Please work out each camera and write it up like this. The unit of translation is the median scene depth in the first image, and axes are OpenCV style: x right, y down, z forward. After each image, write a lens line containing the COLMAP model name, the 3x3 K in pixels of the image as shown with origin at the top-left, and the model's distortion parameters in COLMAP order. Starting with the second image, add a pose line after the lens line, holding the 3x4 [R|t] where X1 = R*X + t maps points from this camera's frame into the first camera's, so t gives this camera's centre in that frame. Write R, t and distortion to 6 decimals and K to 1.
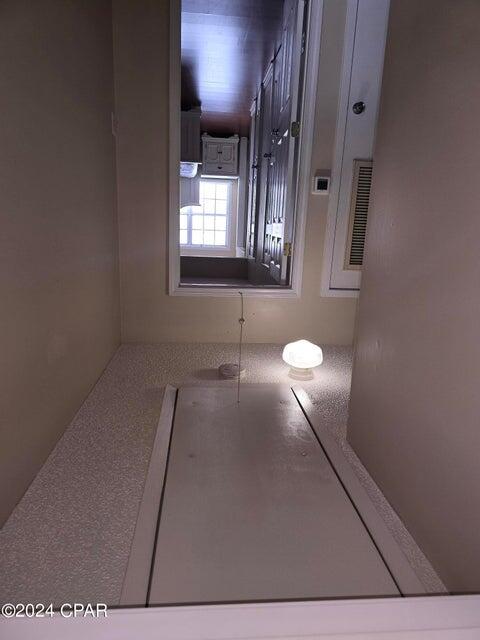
lens RADIAL K [[433.7, 0, 241.1], [0, 433.7, 318.7], [0, 0, 1]] dist [0.053815, -0.000635]
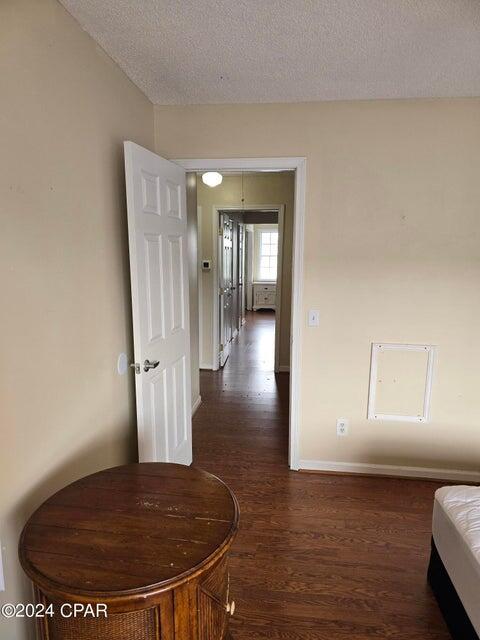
lens RADIAL K [[433.7, 0, 239.0], [0, 433.7, 323.3], [0, 0, 1]] dist [0.053815, -0.000635]
pose [[-0.998916, 0.027271, 0.037735, -0.016403], [-0.039070, -0.931810, -0.360837, 0.079815], [0.025322, -0.361920, 0.931865, -0.486973]]
